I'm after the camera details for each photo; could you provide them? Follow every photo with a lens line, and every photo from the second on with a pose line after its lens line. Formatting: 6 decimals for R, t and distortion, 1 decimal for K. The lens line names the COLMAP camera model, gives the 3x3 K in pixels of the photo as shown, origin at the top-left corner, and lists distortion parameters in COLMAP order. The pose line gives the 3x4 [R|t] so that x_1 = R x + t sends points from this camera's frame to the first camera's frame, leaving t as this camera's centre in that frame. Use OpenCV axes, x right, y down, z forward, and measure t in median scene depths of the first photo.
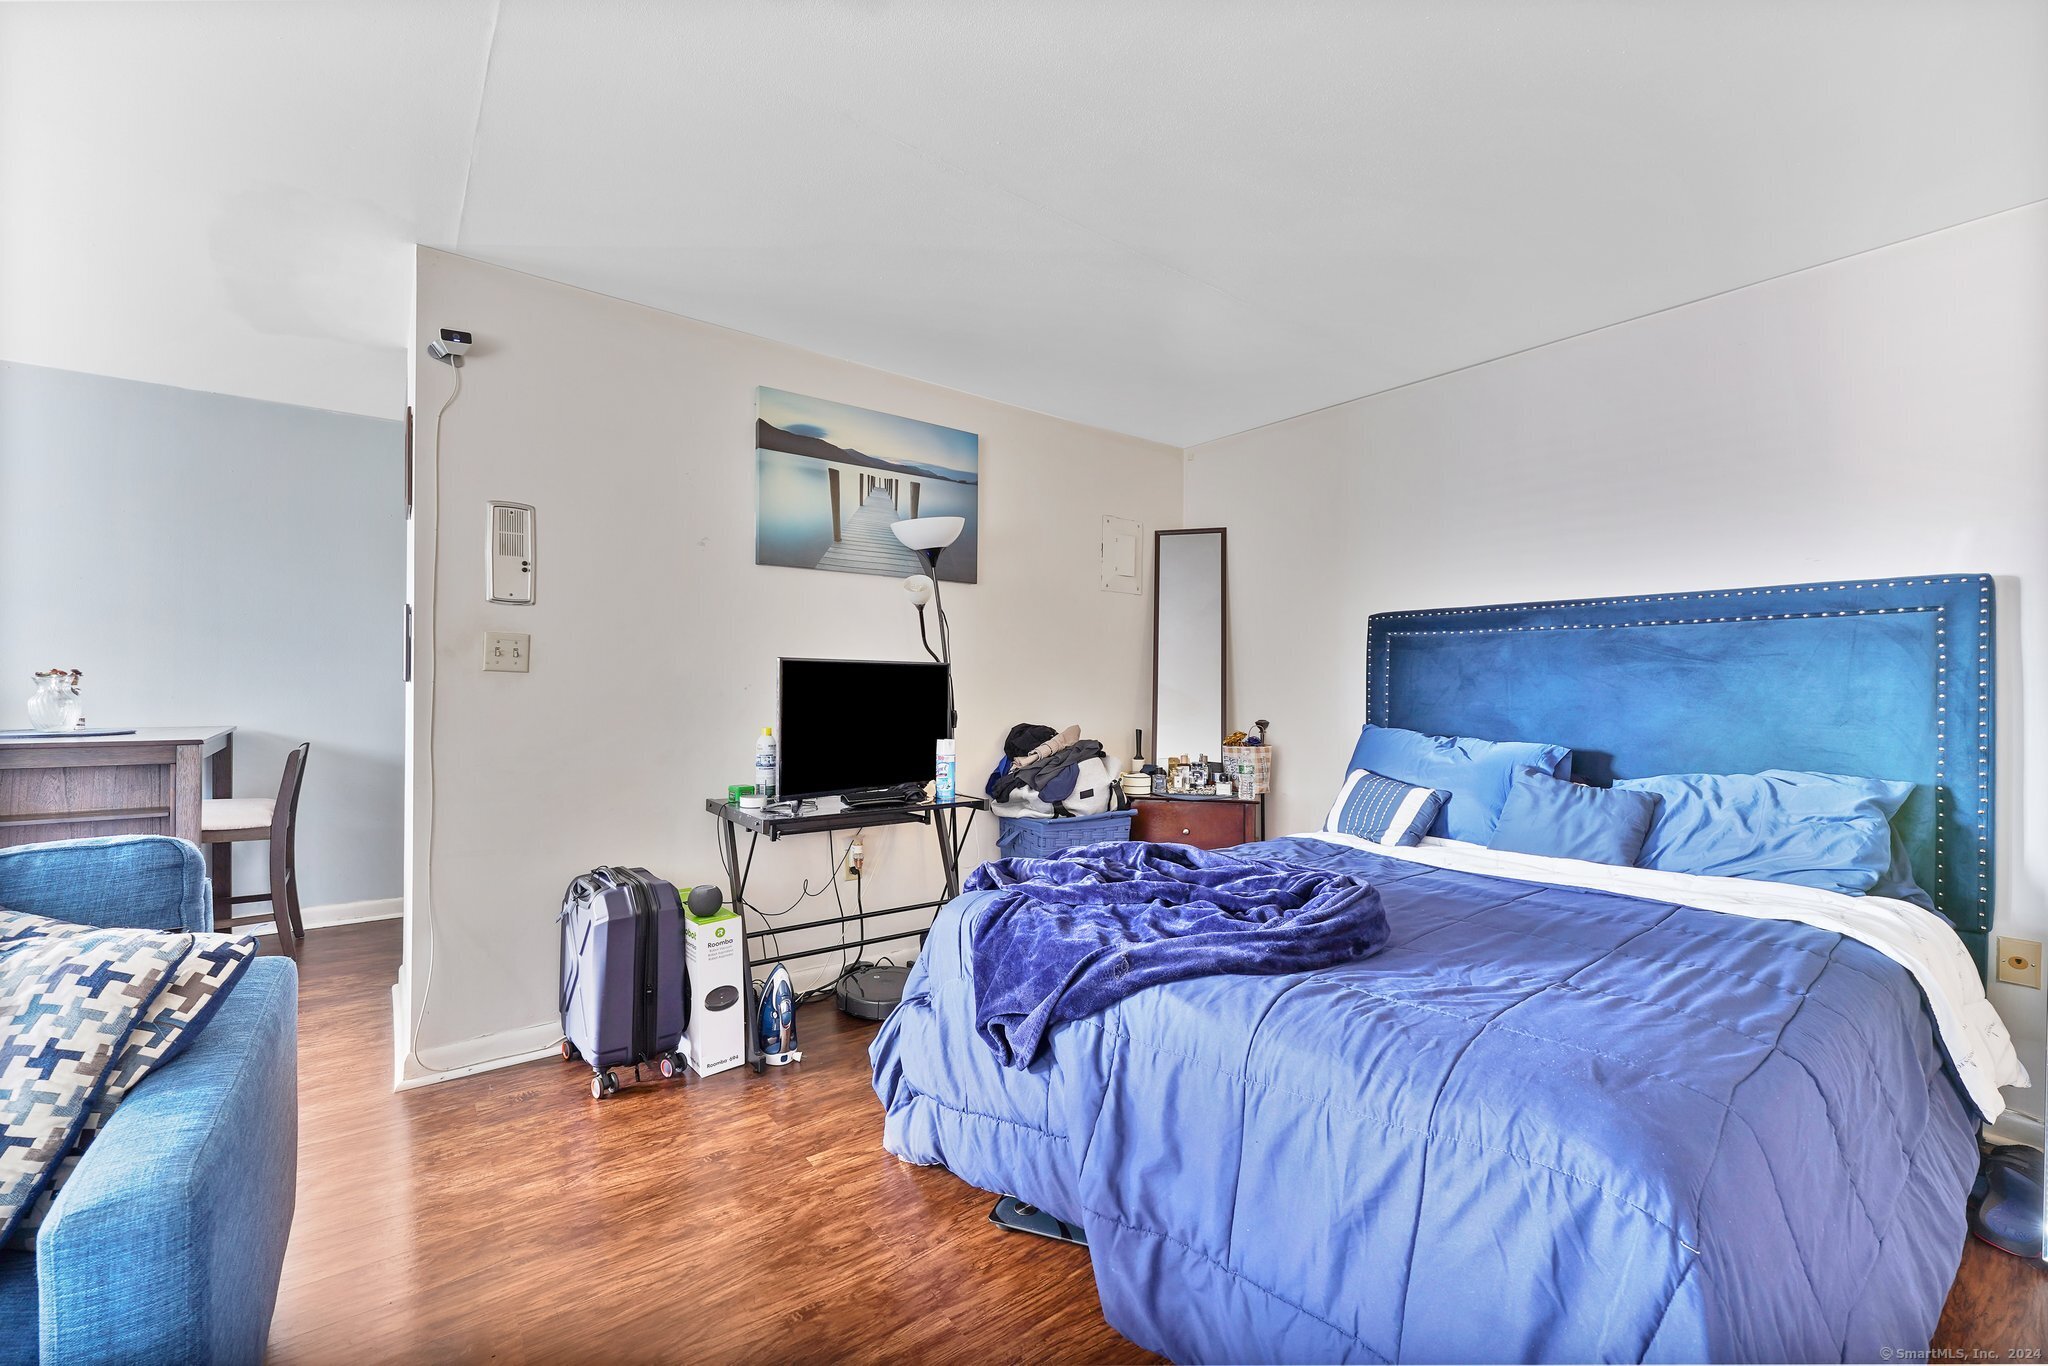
lens RADIAL K [[846.1, 0, 1024.0], [0, 846.1, 683.0], [0, 0, 1]] dist [-0.001434, -0.000433]
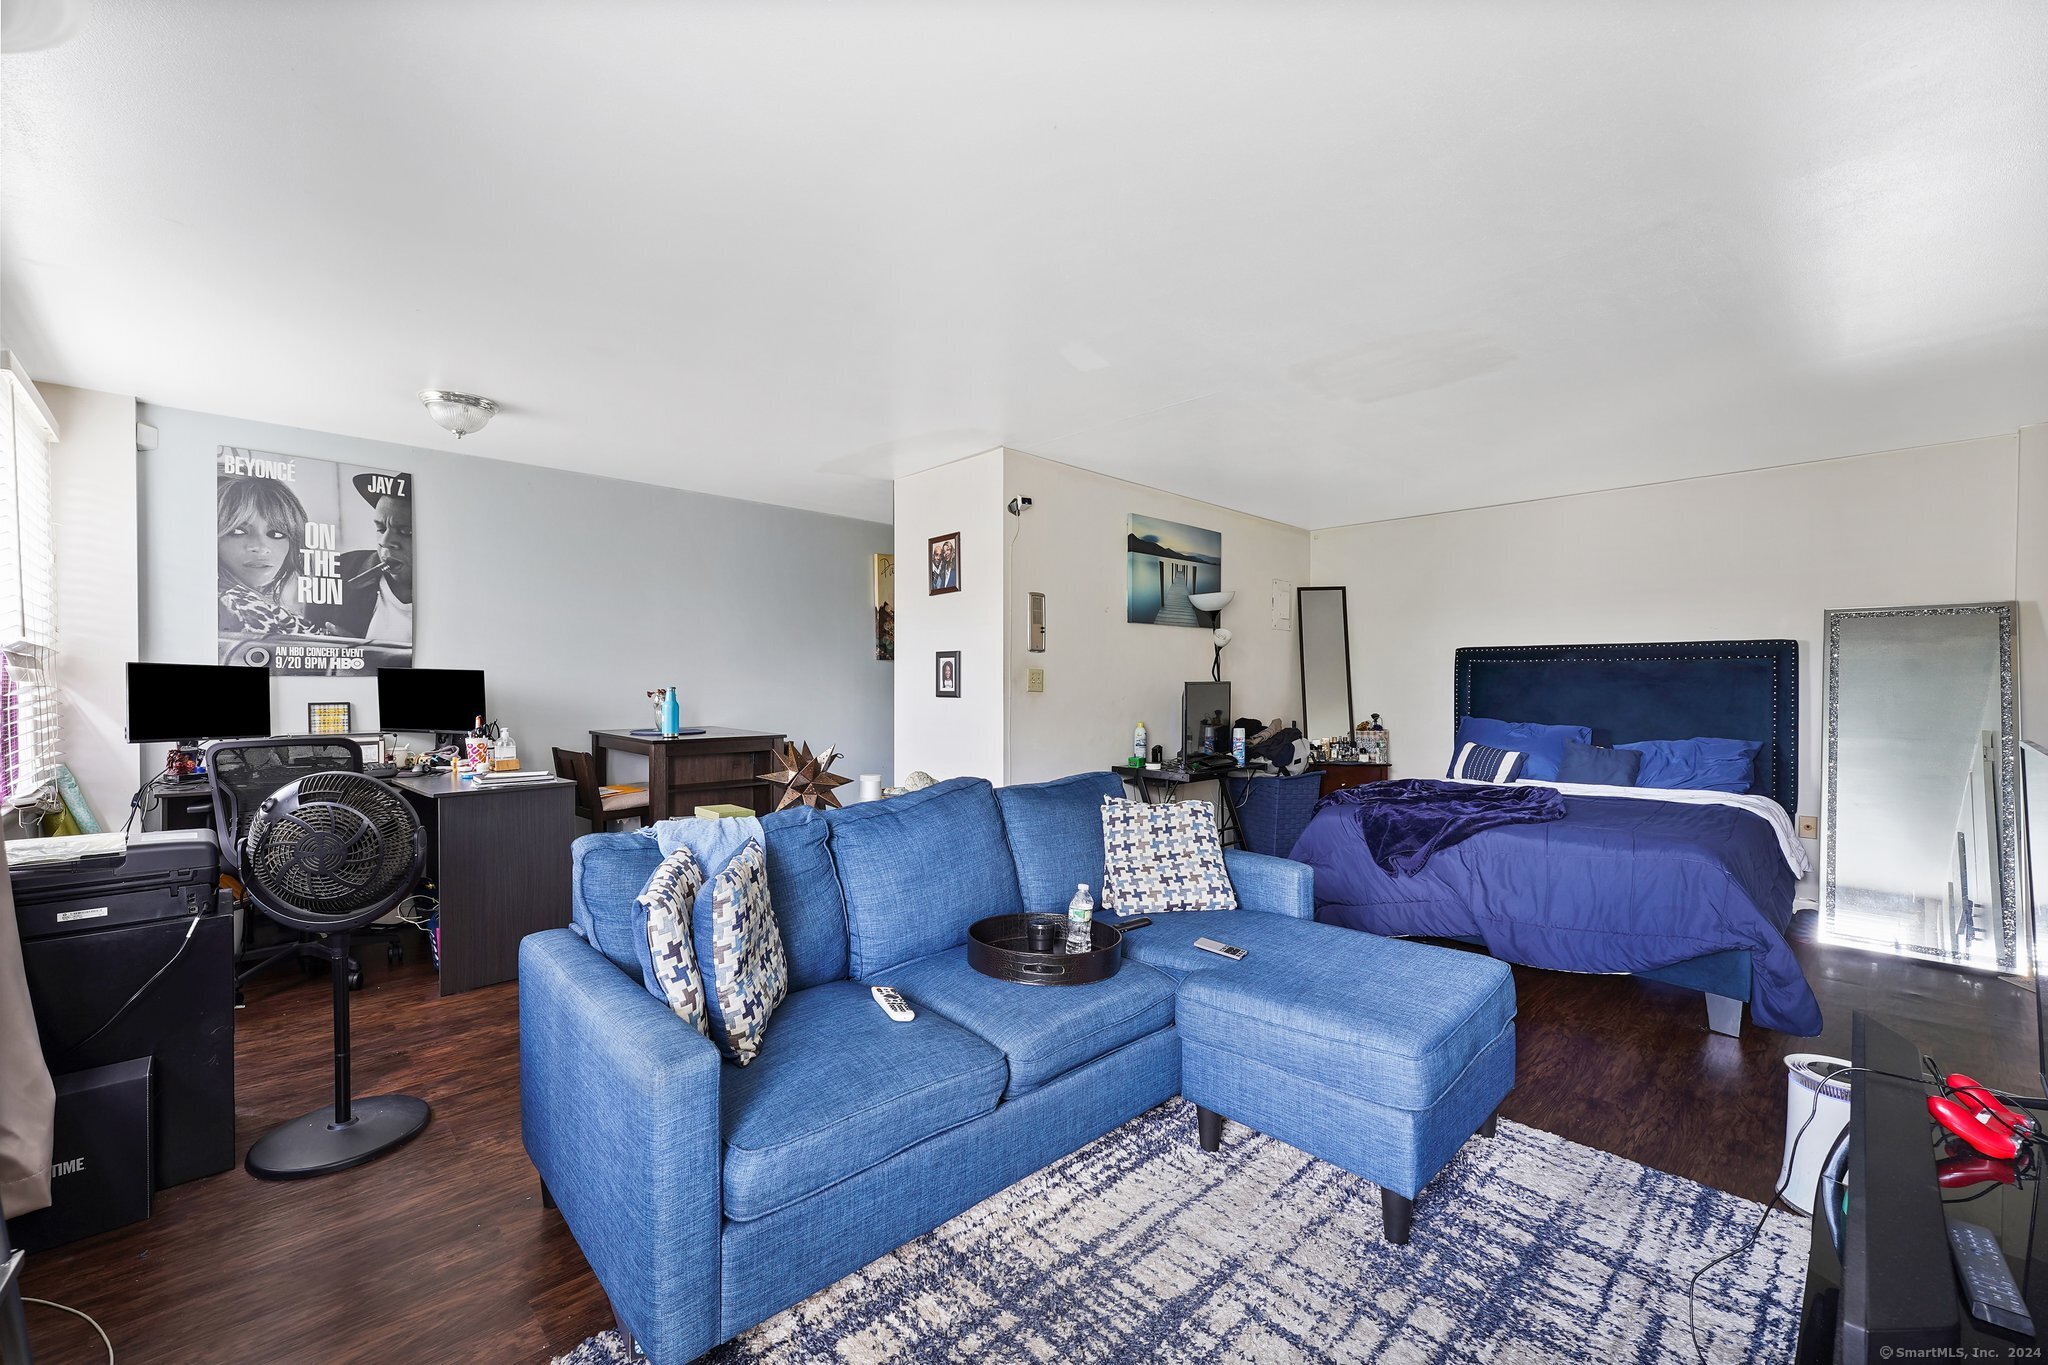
lens RADIAL K [[851.4, 0, 1024.0], [0, 851.4, 682.5], [0, 0, 1]] dist [-0.000450, -0.000083]
pose [[0.992163, -0.006697, 0.124773, -0.689223], [0.005643, 0.999945, 0.008798, -0.038531], [-0.124825, -0.008025, 0.992146, -0.577972]]
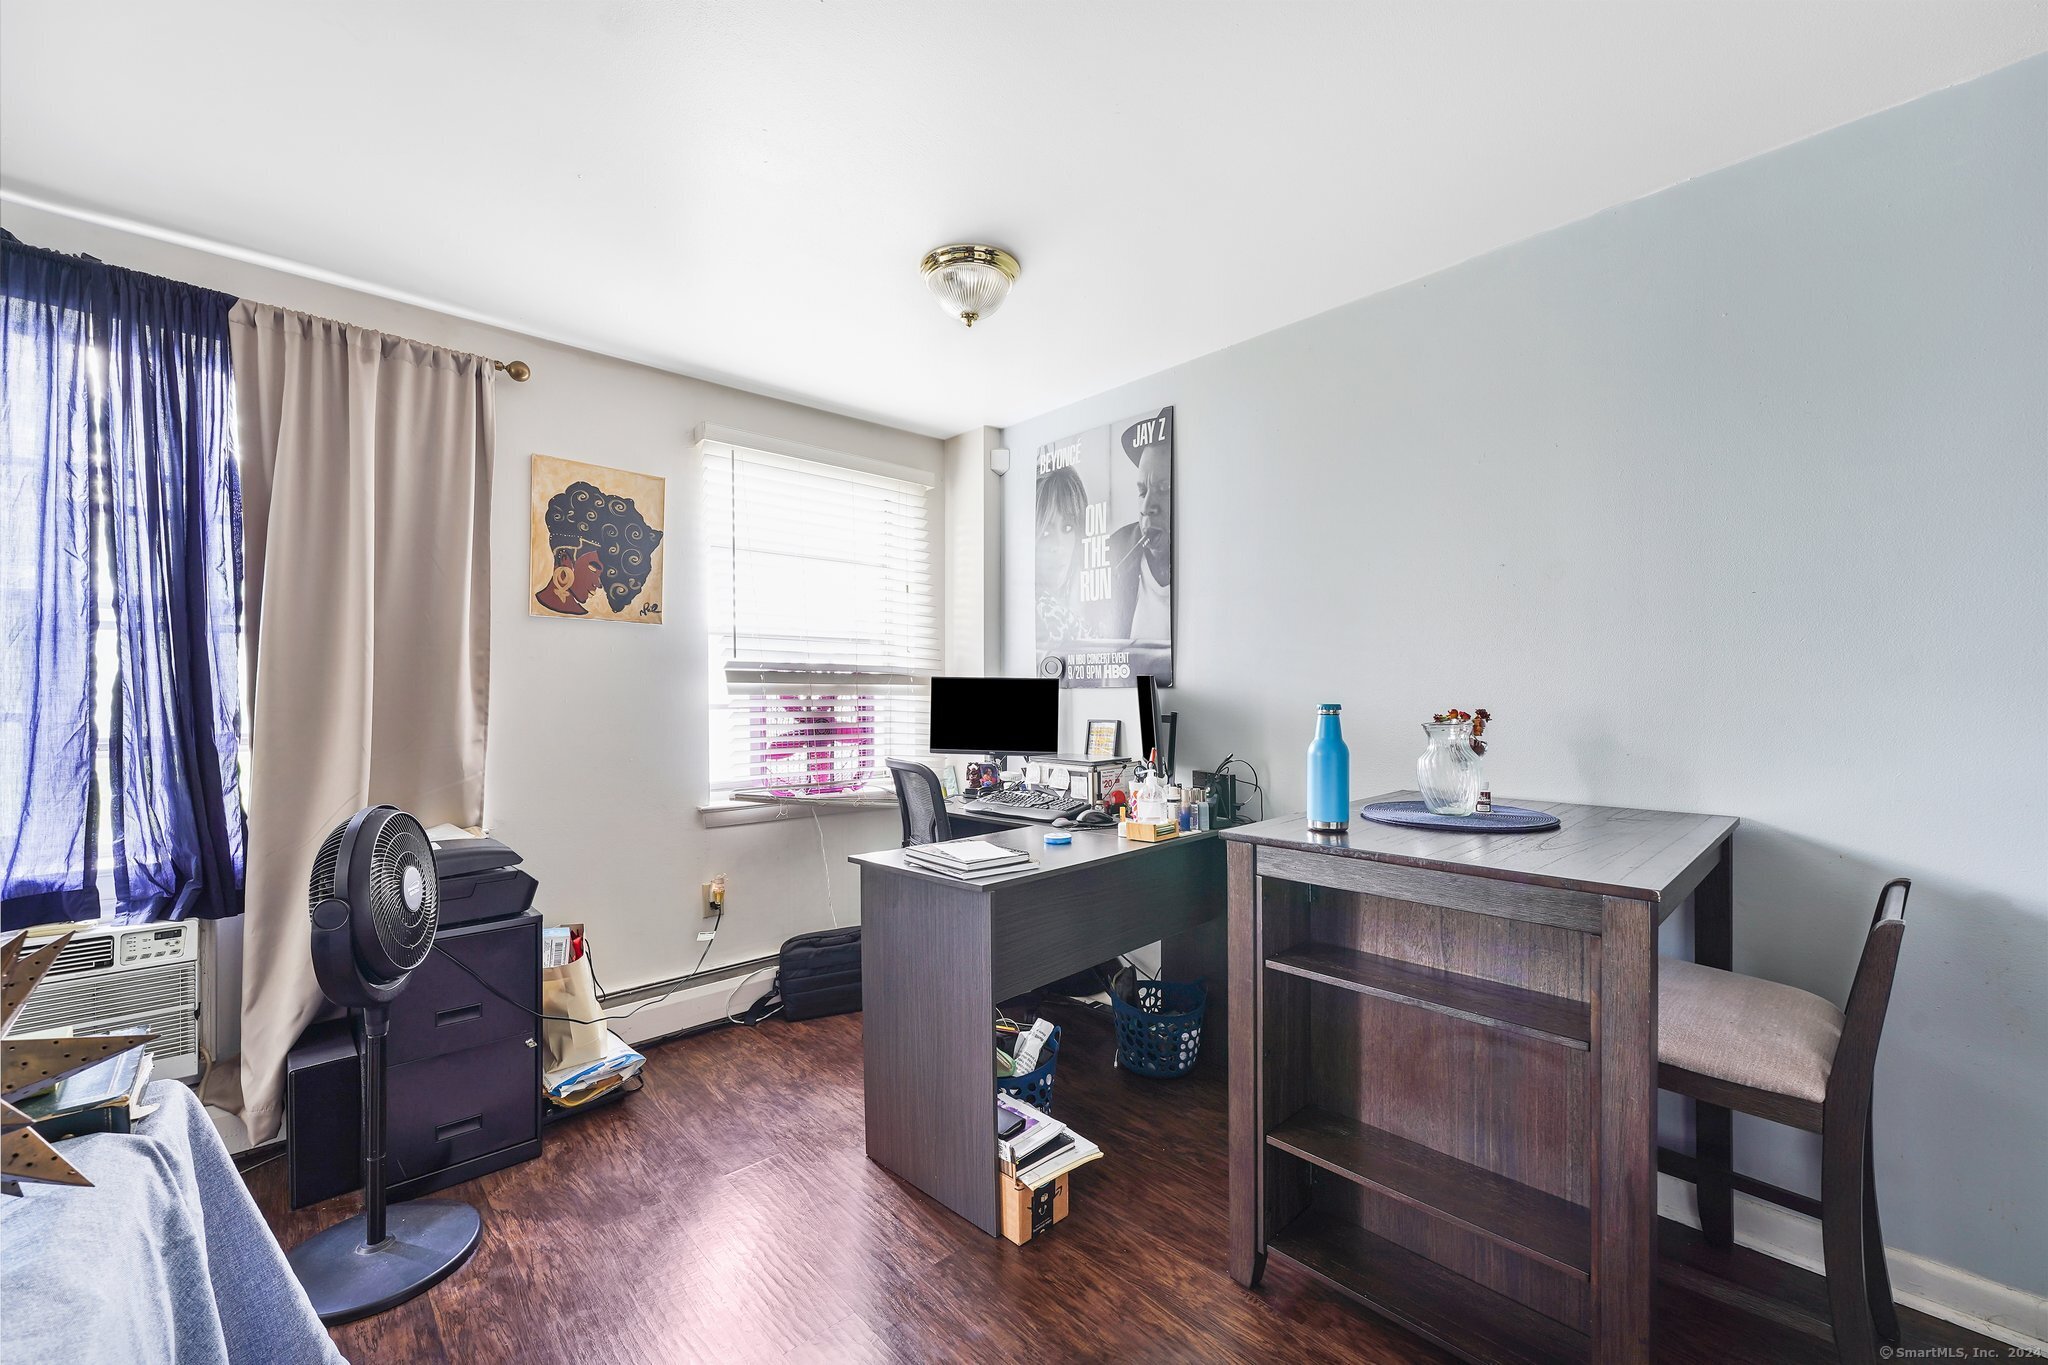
lens RADIAL K [[813.1, 0, 1018.4], [0, 813.1, 697.1], [0, 0, 1]] dist [-0.000137, -0.000066]
pose [[0.100422, -0.011457, -0.994879, -0.580811], [0.003025, 0.999933, -0.011210, -0.020156], [0.994940, -0.001884, 0.100450, 0.618740]]
